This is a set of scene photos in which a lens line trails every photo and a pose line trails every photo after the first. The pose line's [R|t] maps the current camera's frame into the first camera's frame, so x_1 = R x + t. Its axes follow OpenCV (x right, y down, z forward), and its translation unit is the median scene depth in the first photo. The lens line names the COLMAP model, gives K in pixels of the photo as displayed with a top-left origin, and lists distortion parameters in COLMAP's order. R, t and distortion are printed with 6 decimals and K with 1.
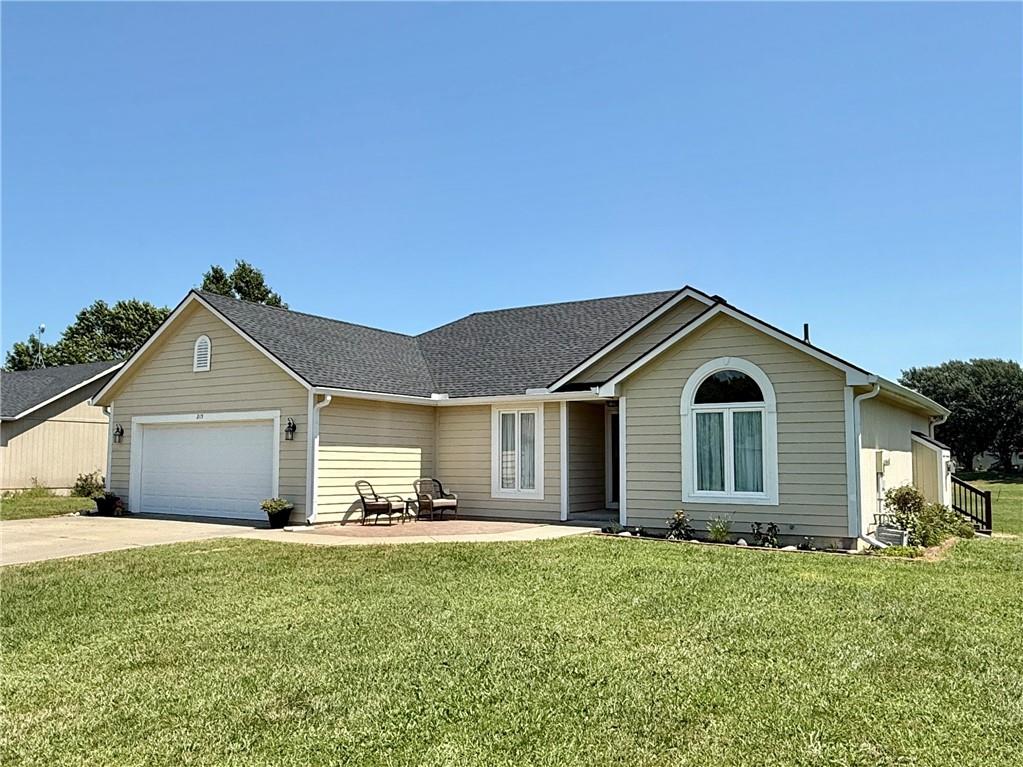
lens RADIAL K [[824.1, 0, 513.1], [0, 824.1, 393.4], [0, 0, 1]] dist [-0.039885, -0.003657]
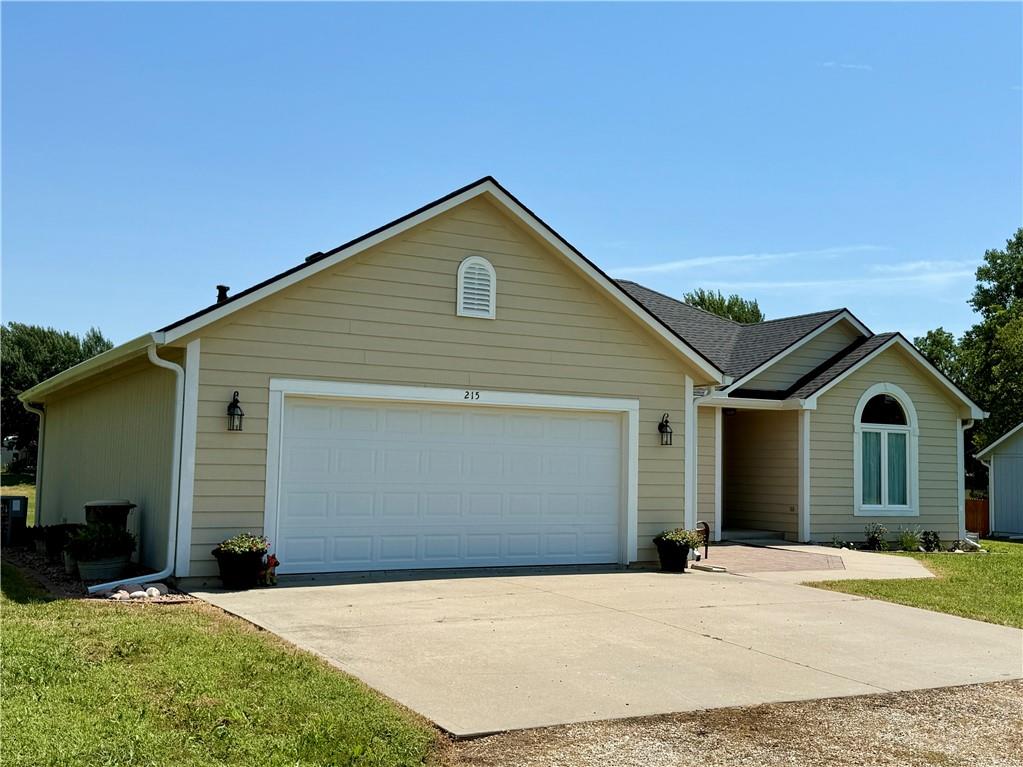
lens RADIAL K [[1101.8, 0, 514.8], [0, 1101.8, 374.5], [0, 0, 1]] dist [0.014448, 0.000000]
pose [[0.477459, 0.080131, 0.874993, -1.152417], [-0.091674, 0.994941, -0.041092, 0.046704], [-0.873859, -0.060595, 0.482389, 0.656530]]
